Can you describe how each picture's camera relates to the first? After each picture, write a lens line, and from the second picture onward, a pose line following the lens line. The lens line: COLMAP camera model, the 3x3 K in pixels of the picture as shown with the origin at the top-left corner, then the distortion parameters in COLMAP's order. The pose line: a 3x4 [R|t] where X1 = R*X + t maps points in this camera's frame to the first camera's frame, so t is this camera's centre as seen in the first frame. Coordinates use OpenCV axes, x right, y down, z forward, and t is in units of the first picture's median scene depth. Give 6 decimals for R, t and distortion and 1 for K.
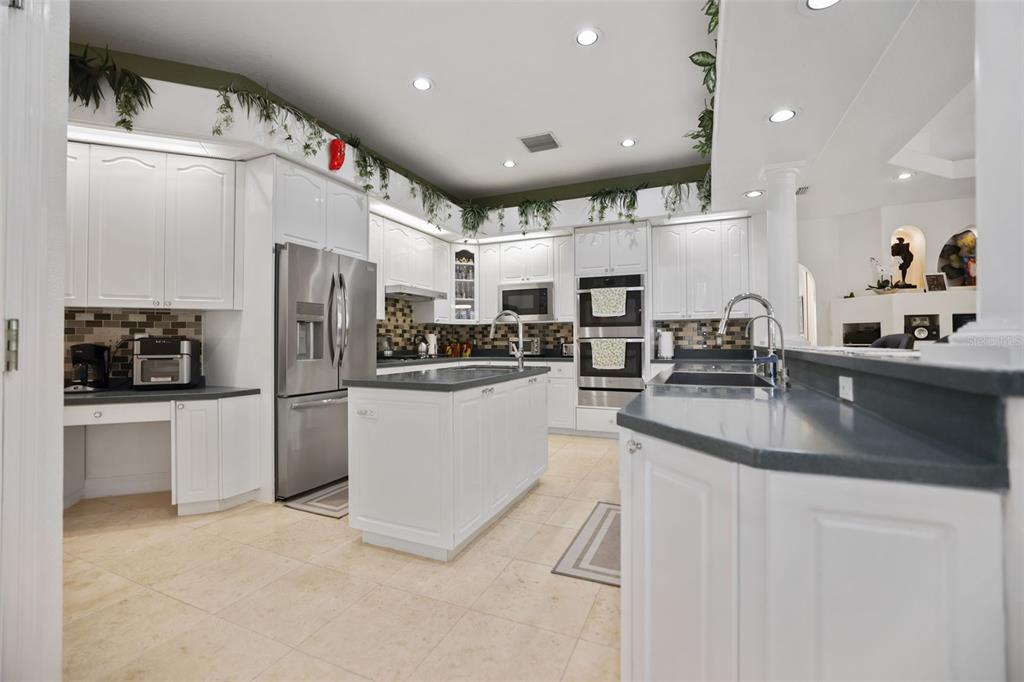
lens RADIAL K [[425.6, 0, 510.5], [0, 425.6, 334.0], [0, 0, 1]] dist [-0.028801, 0.000393]
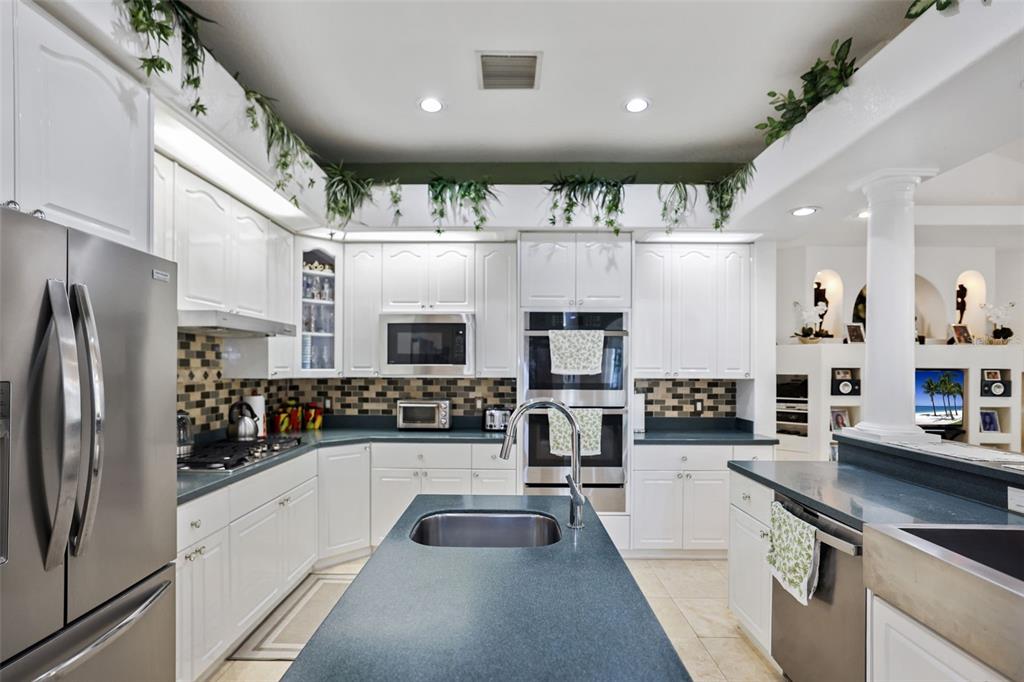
lens RADIAL K [[493.3, 0, 505.9], [0, 493.3, 370.3], [0, 0, 1]] dist [-0.033135, 0.011508]
pose [[0.923222, 0.007396, 0.384195, -0.151259], [-0.014995, 0.999747, 0.016788, -0.056183], [-0.383973, -0.021260, 0.923099, 0.333845]]
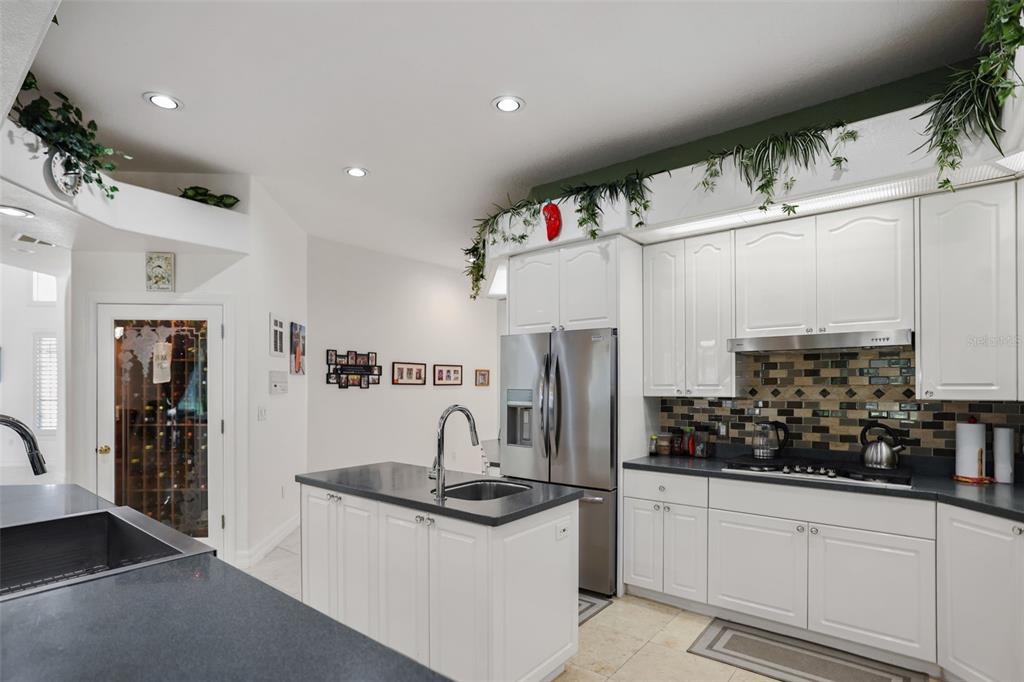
lens RADIAL K [[493.3, 0, 504.7], [0, 493.3, 380.7], [0, 0, 1]] dist [-0.033135, 0.011508]
pose [[-0.236100, -0.009653, -0.971681, 0.425028], [0.016458, 0.999768, -0.013931, -0.048047], [0.971589, -0.019281, -0.235887, 0.769413]]
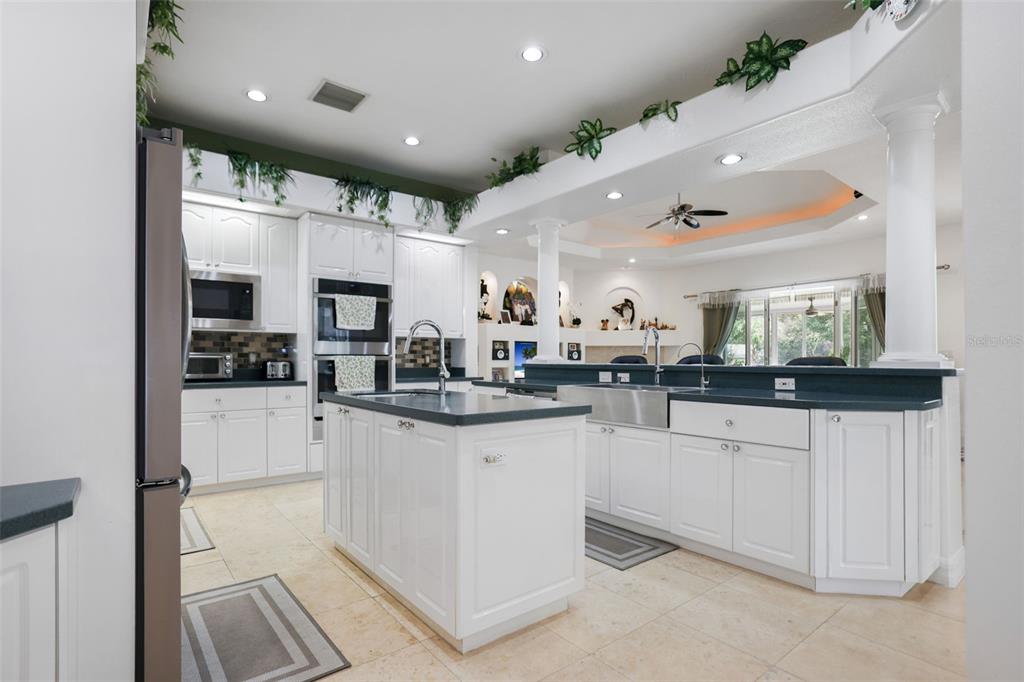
lens RADIAL K [[493.3, 0, 498.2], [0, 493.3, 359.1], [0, 0, 1]] dist [-0.033135, 0.011508]
pose [[0.490556, 0.005138, 0.871394, -0.462760], [-0.018104, 0.999827, 0.004297, 0.007750], [-0.871221, -0.017884, 0.490564, 0.264417]]
